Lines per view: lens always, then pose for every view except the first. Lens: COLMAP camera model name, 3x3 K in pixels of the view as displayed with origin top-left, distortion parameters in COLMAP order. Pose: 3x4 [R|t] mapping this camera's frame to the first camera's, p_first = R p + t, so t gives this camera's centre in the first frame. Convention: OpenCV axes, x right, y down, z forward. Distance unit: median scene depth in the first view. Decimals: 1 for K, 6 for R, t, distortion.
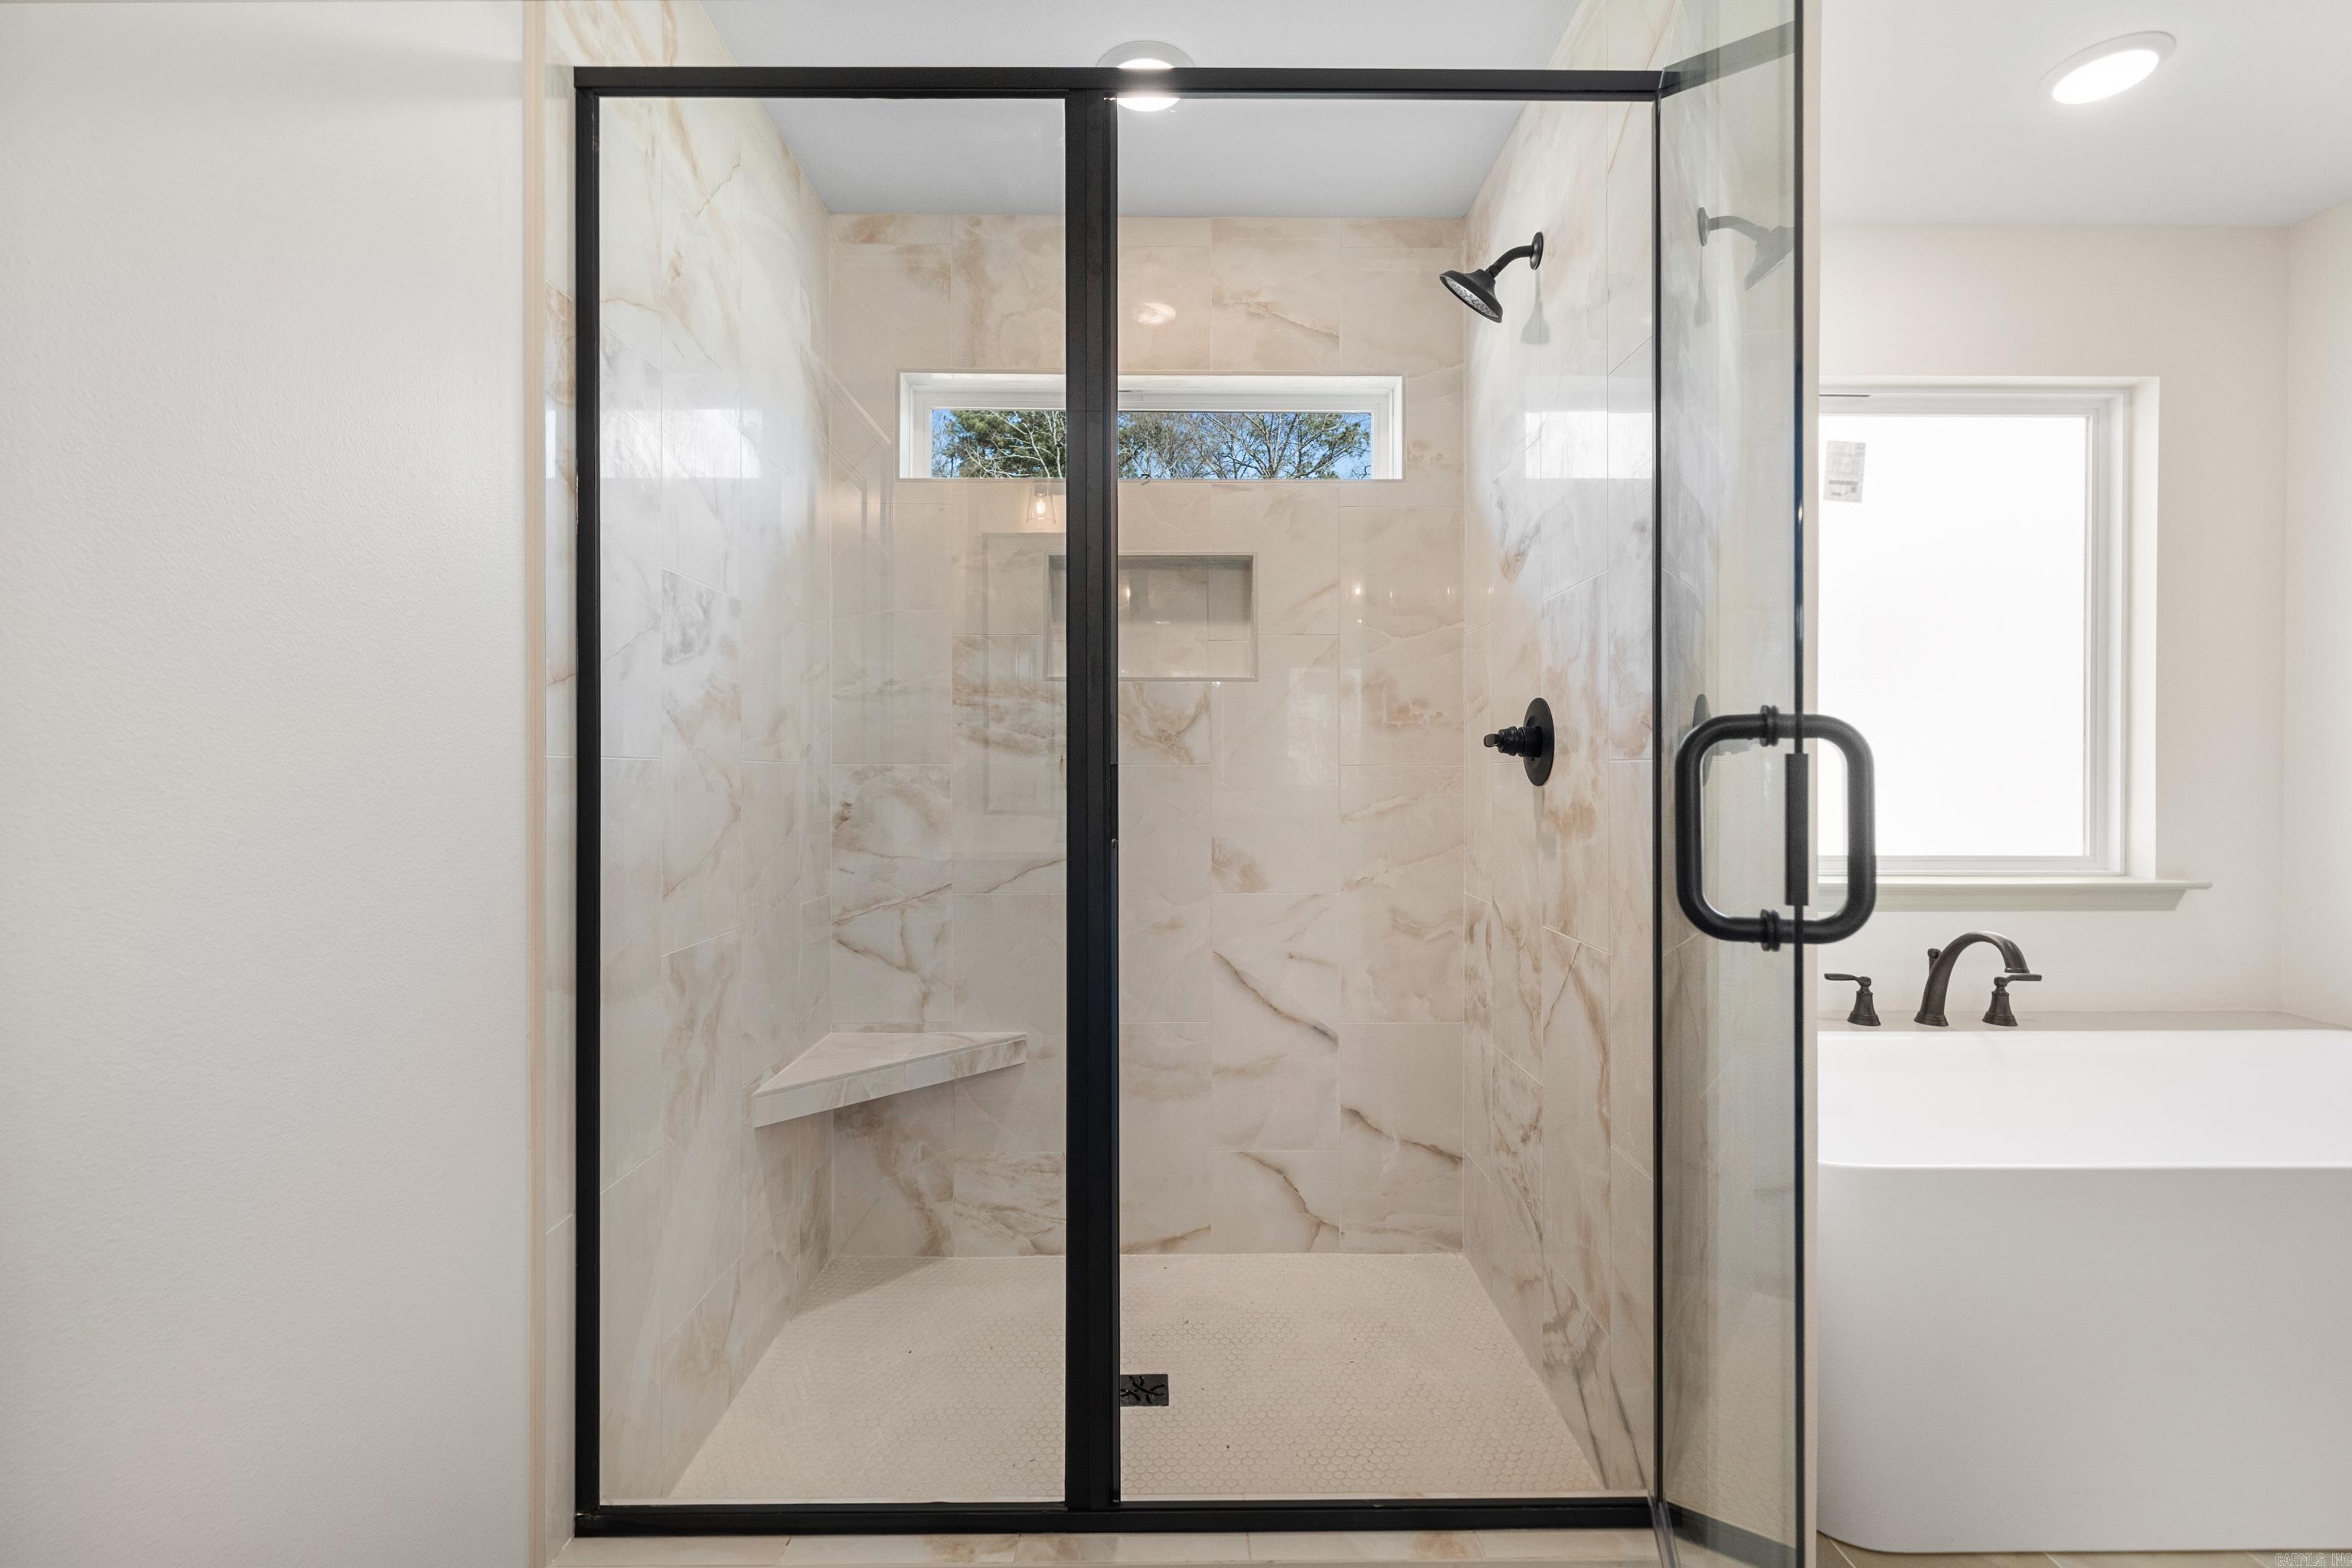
lens RADIAL K [[1048.9, 0, 1176.0], [0, 1048.9, 784.0], [0, 0, 1]] dist [-0.000127, -0.000007]
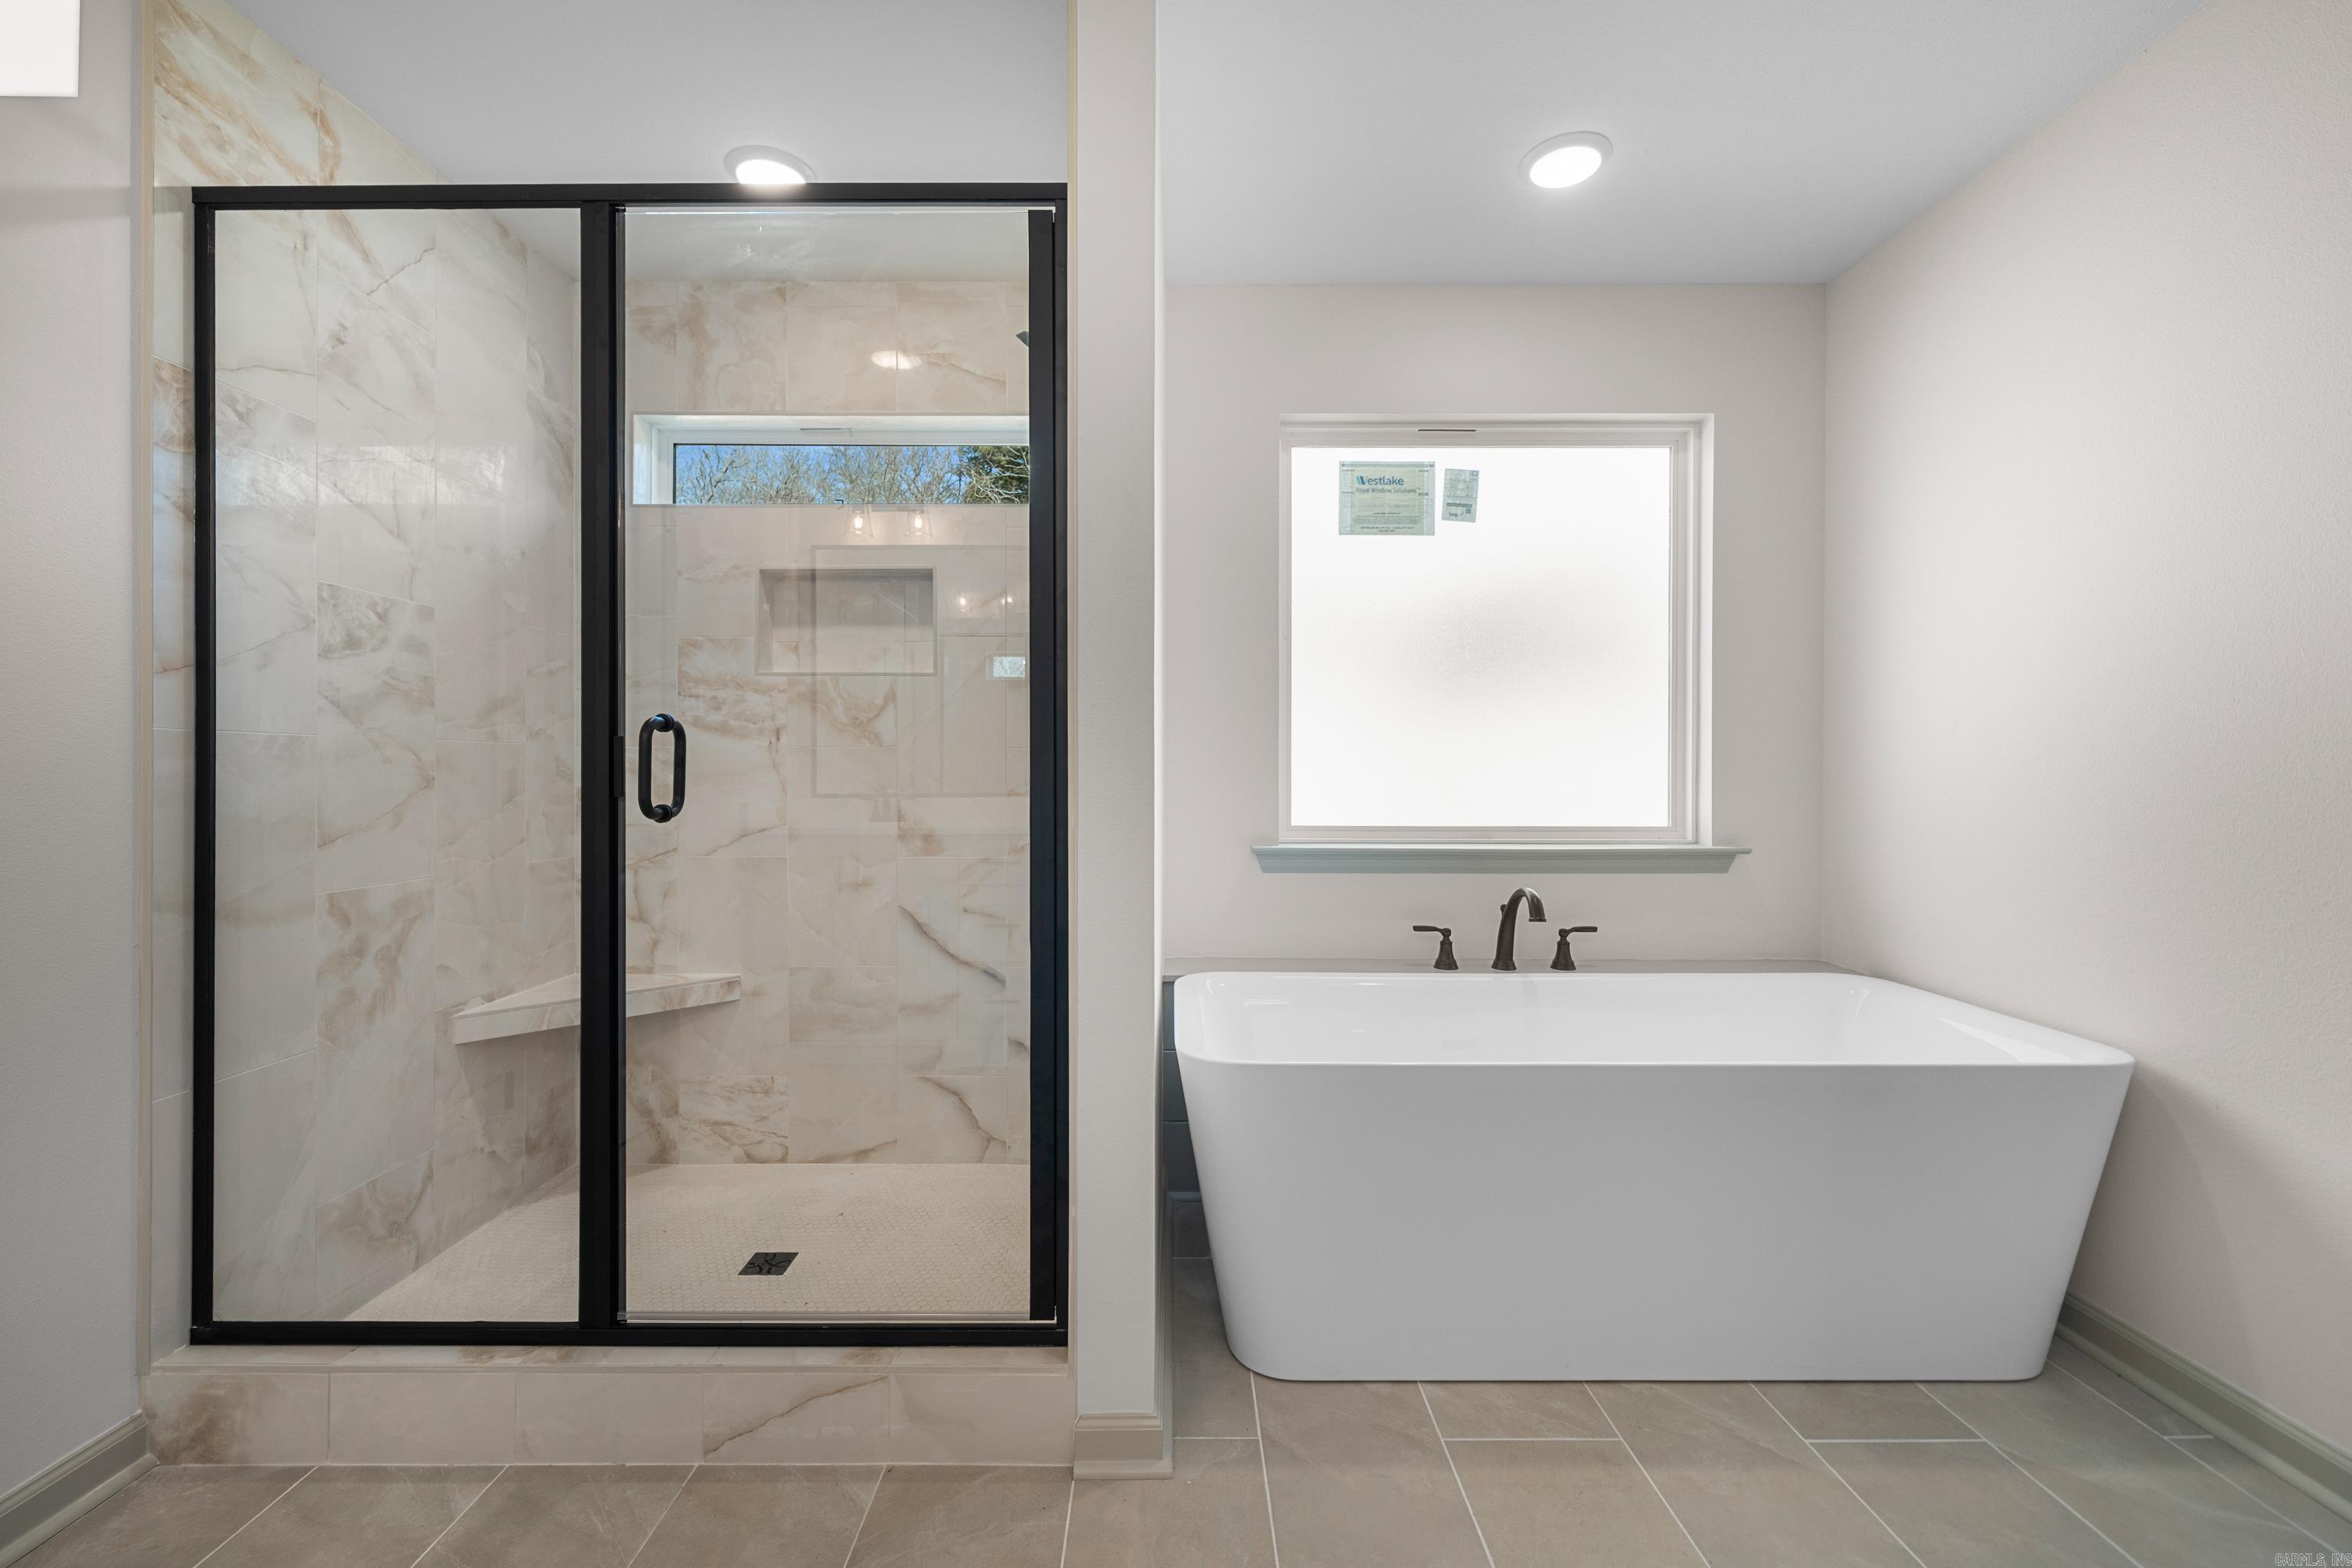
lens RADIAL K [[982.7, 0, 1166.8], [0, 982.7, 780.1], [0, 0, 1]] dist [-0.002009, 0.000290]
pose [[0.999899, 0.000986, -0.014192, 0.360212], [-0.001002, 0.999999, -0.001123, 0.020231], [0.014191, 0.001138, 0.999899, -0.098479]]
